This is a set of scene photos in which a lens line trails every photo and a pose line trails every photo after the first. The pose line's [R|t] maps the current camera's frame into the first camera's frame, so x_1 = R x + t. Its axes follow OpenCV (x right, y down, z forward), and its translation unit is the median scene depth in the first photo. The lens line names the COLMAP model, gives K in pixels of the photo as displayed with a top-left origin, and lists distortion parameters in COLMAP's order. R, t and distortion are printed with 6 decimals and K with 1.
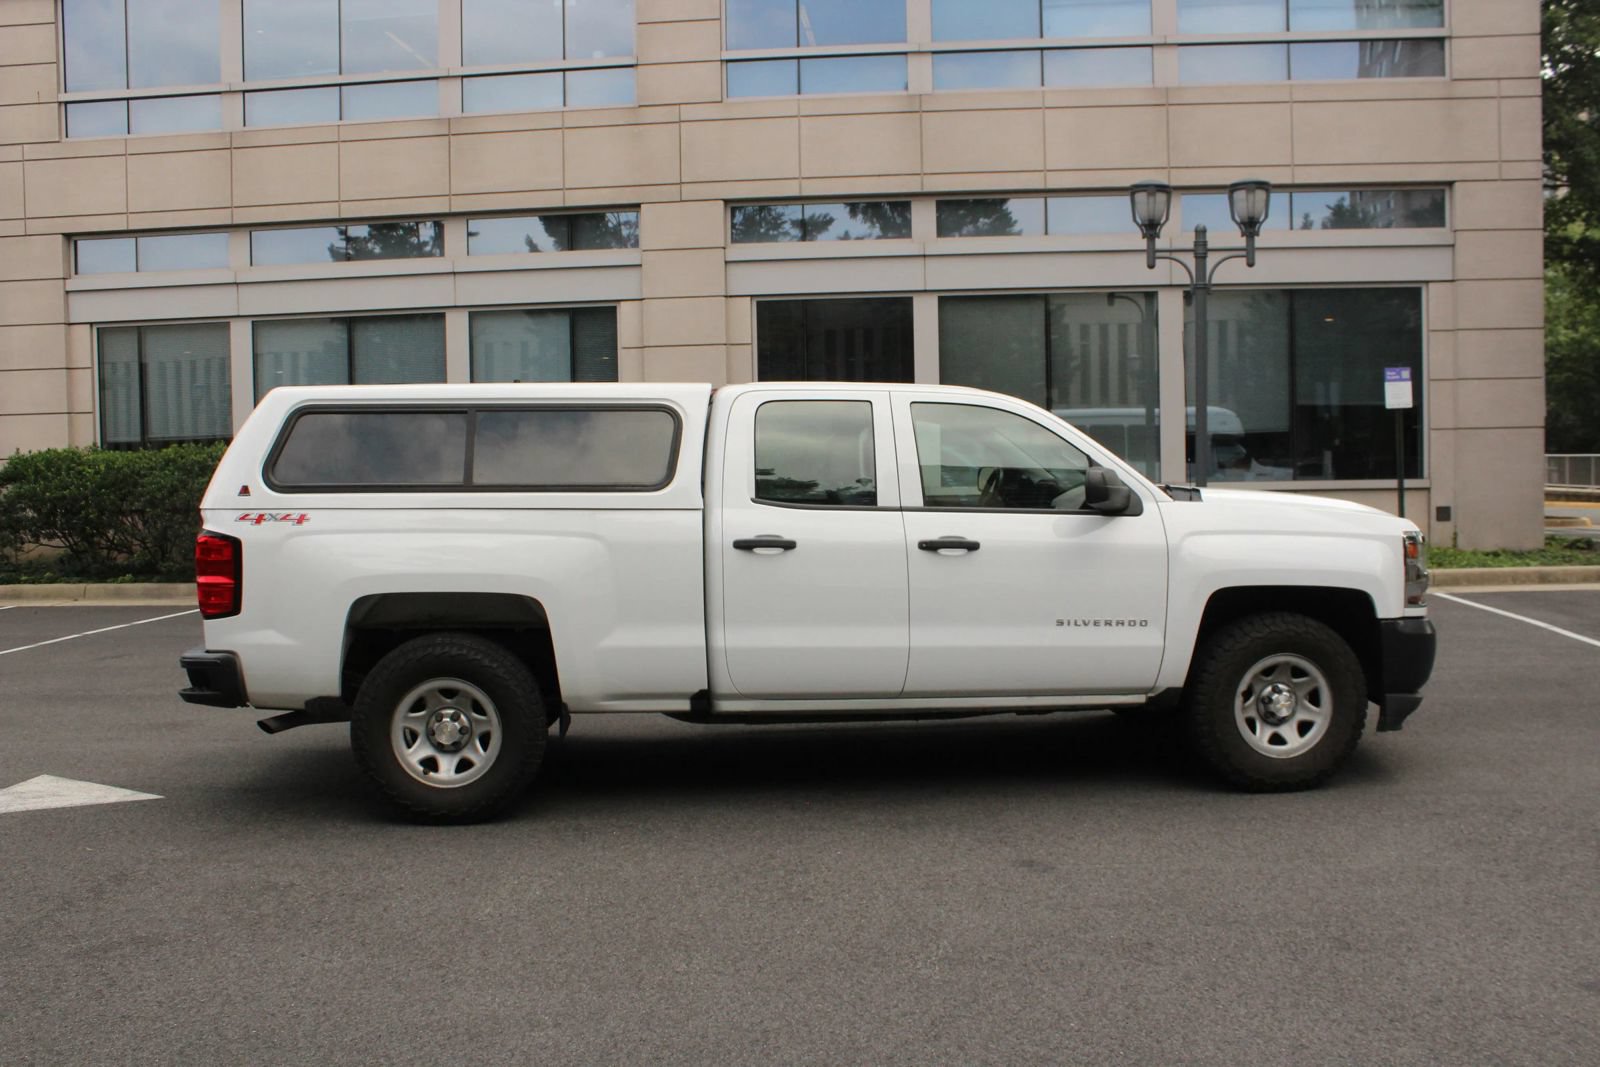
lens RADIAL K [[1396.5, 0, 804.5], [0, 1396.5, 545.4], [0, 0, 1]] dist [-0.131230, 0.083532]
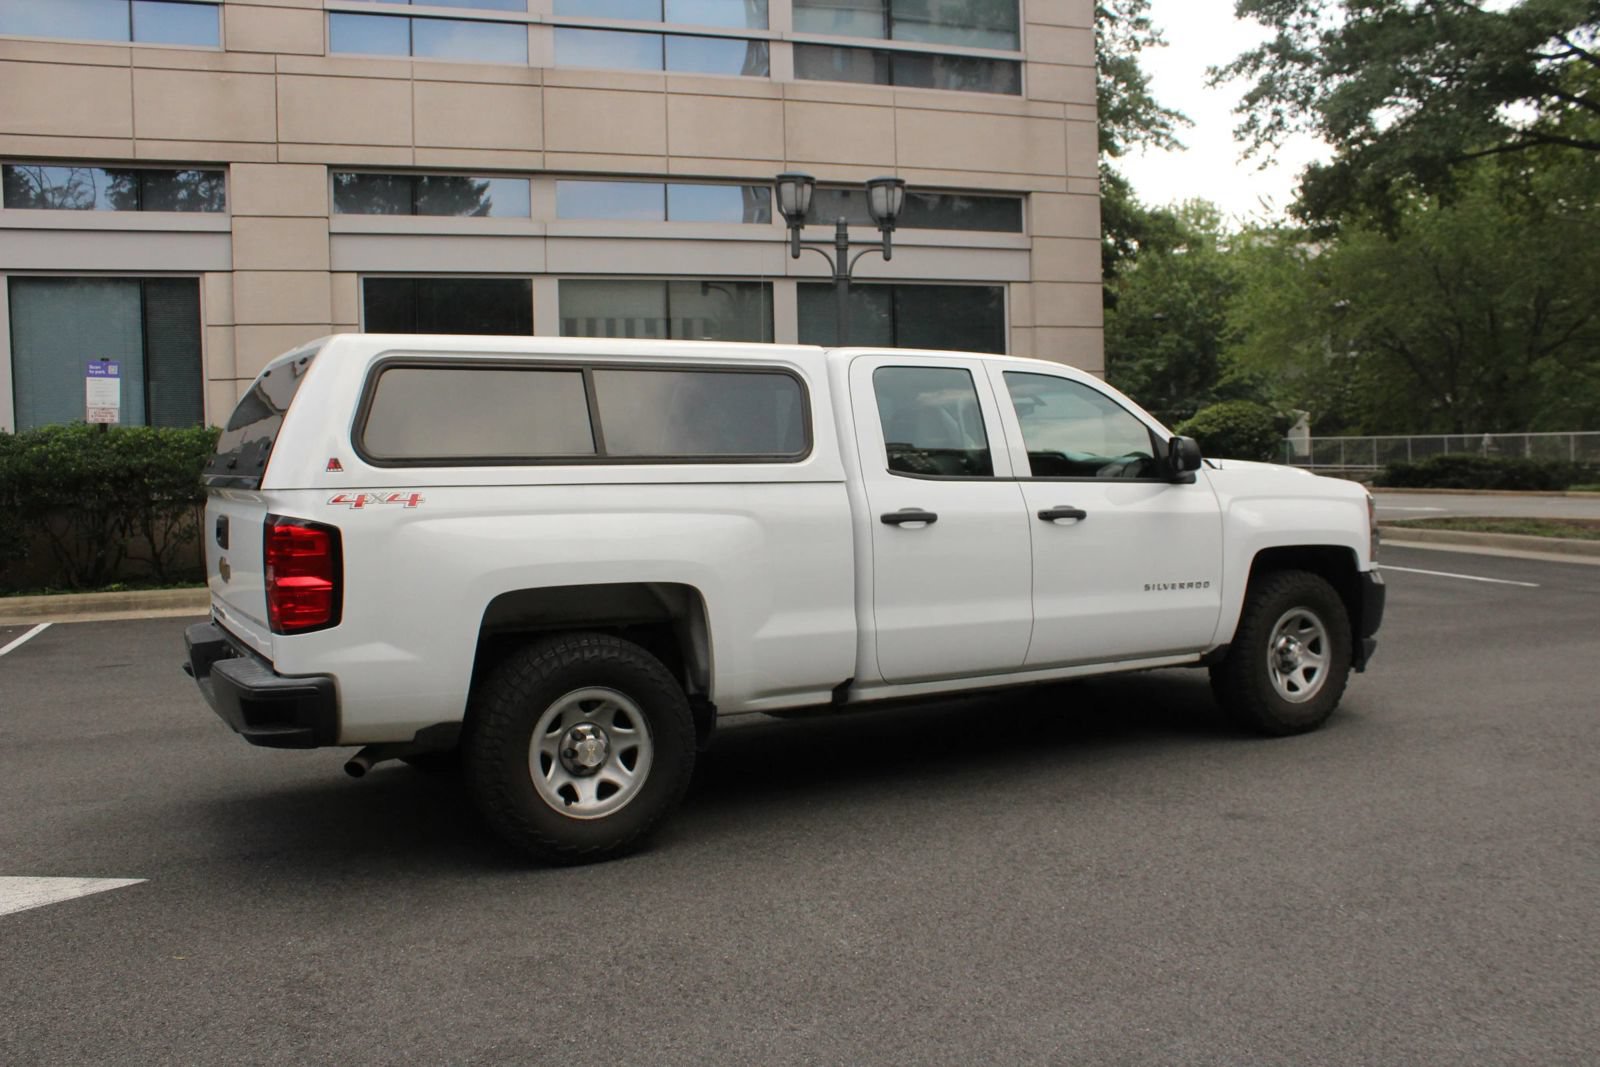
lens RADIAL K [[1396.5, 0, 808.6], [0, 1396.5, 539.4], [0, 0, 1]] dist [-0.131230, 0.083532]
pose [[0.903274, -0.031895, 0.427878, -0.469763], [0.033342, 0.999436, 0.004112, 0.007281], [-0.427767, 0.010552, 0.903827, 0.175497]]
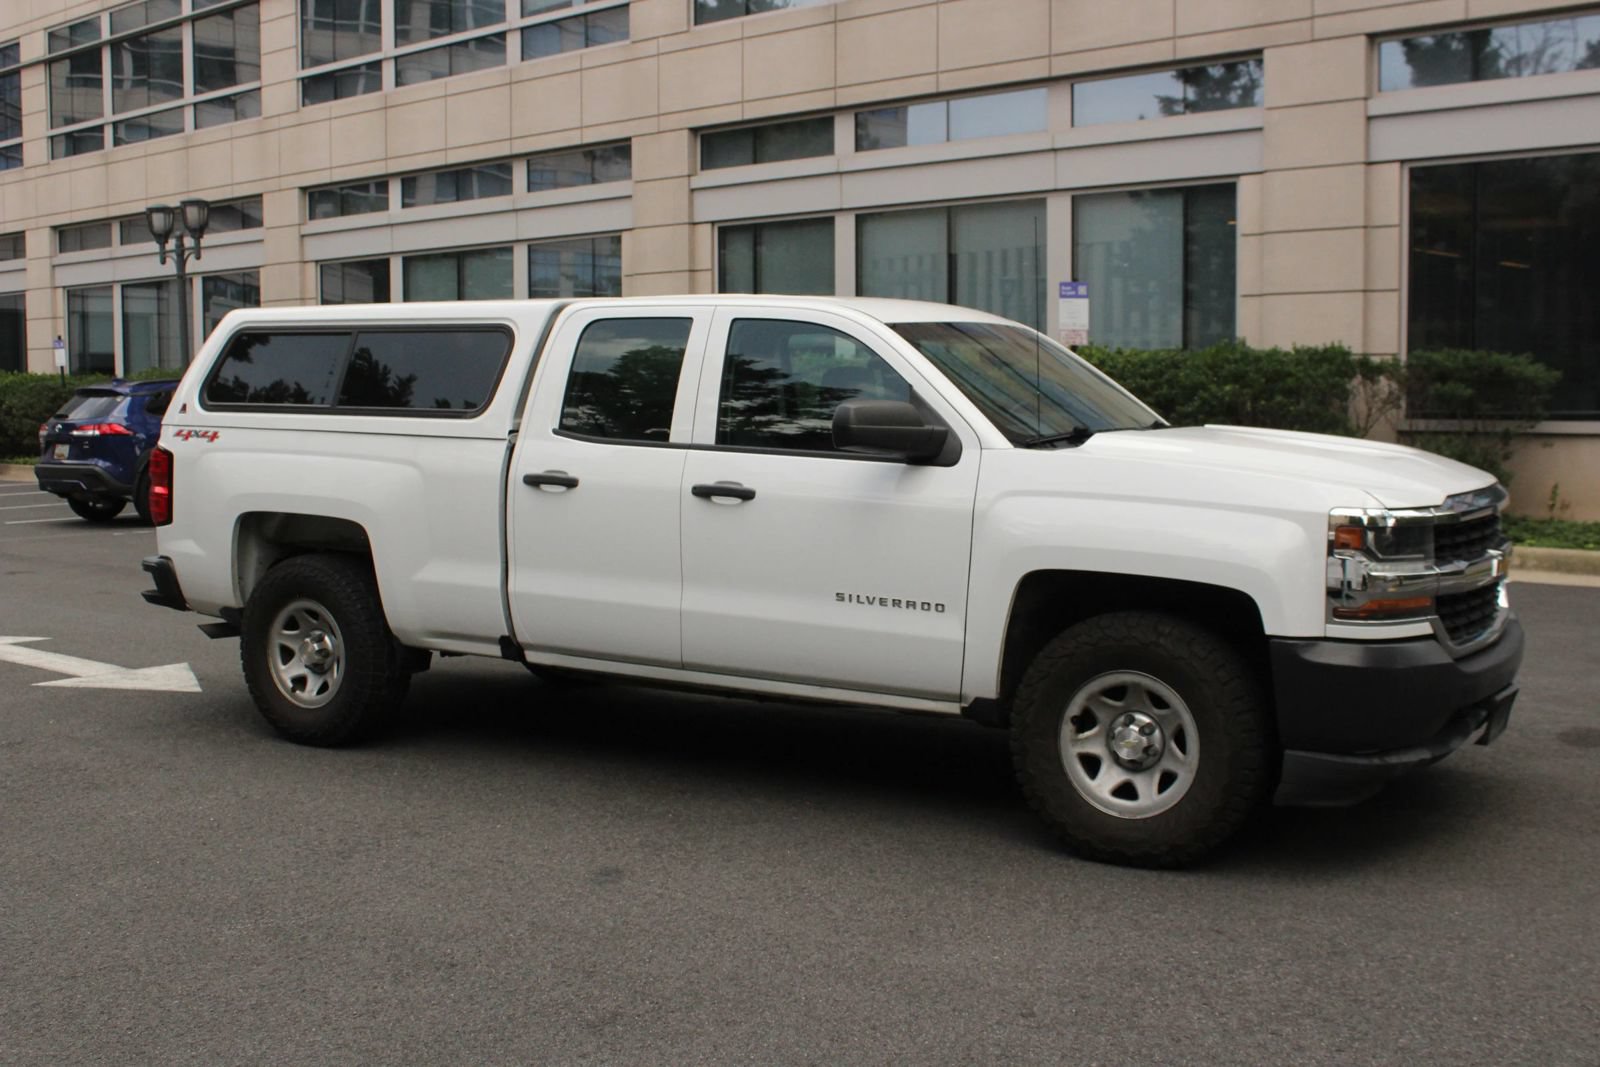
lens RADIAL K [[1732.0, 0, 798.6], [0, 1732.0, 520.8], [0, 0, 1]] dist [-0.068371, 0.000000]
pose [[0.808419, 0.059769, -0.585565, 0.723027], [-0.044531, 0.998190, 0.040408, -0.025994], [0.586921, -0.006591, 0.809618, 0.183344]]
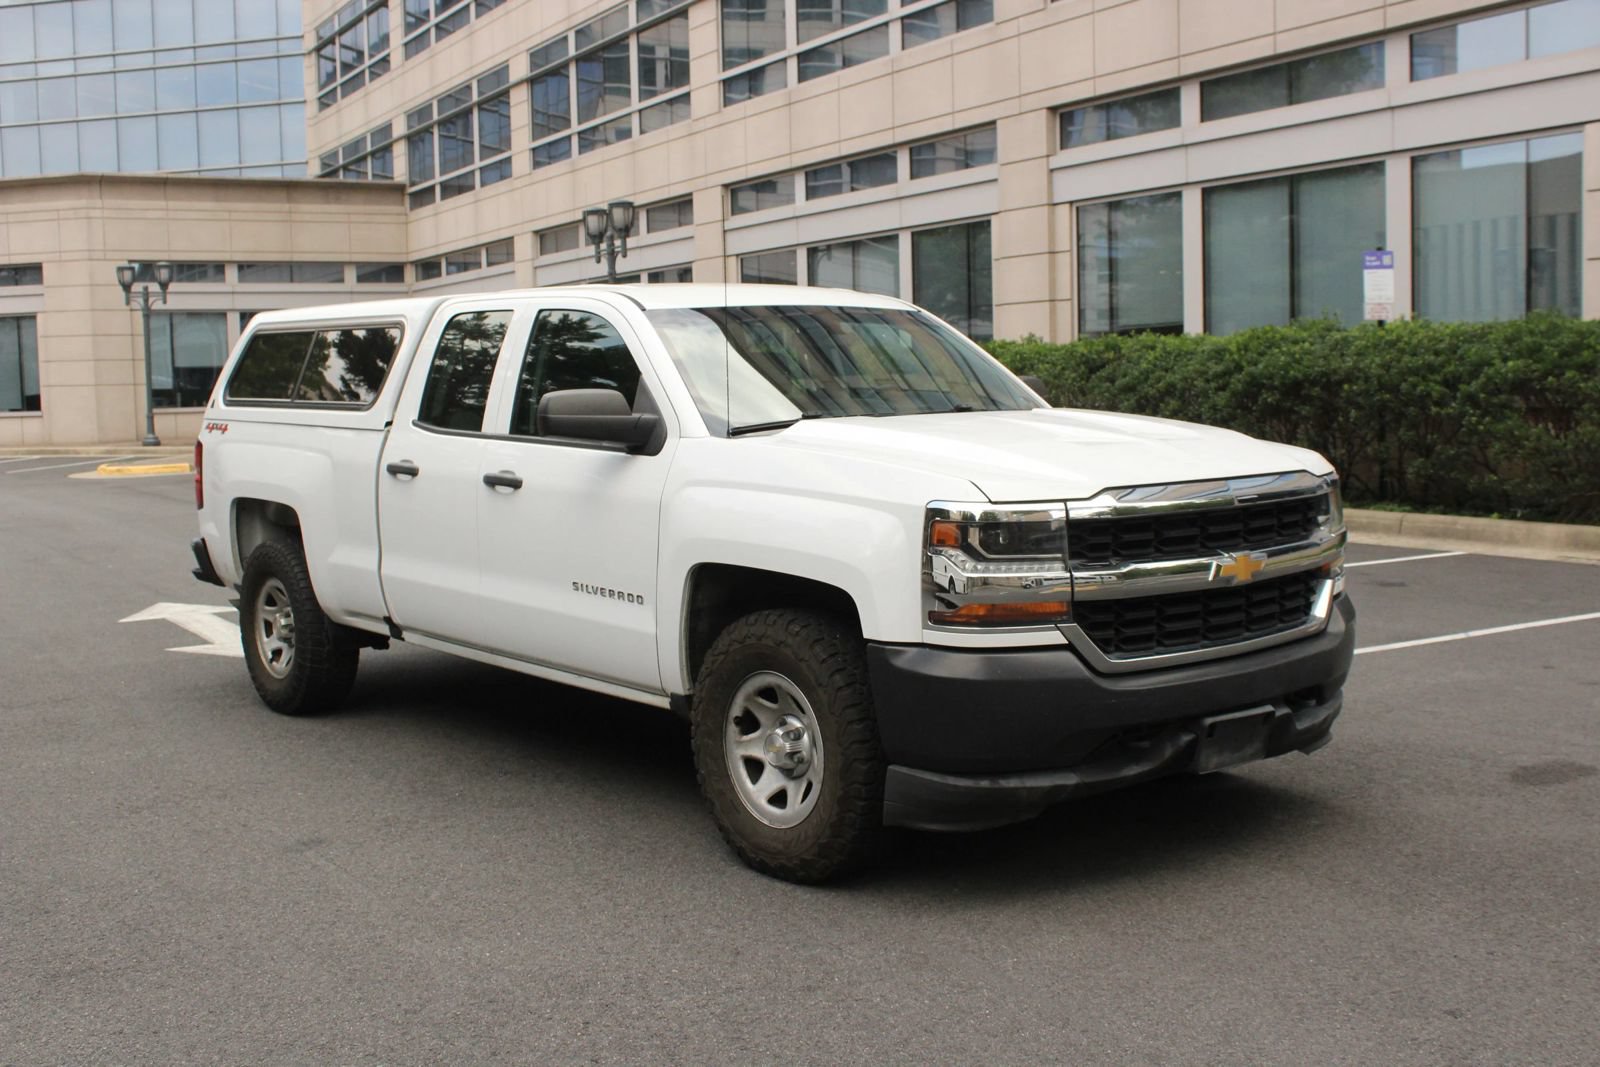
lens RADIAL K [[1724.6, 0, 801.6], [0, 1724.6, 534.3], [0, 0, 1]] dist [-0.081054, 0.000000]
pose [[0.575030, 0.078347, -0.814372, 1.029818], [-0.035113, 0.996850, 0.071108, -0.047340], [0.817378, -0.012295, 0.575970, 0.528910]]
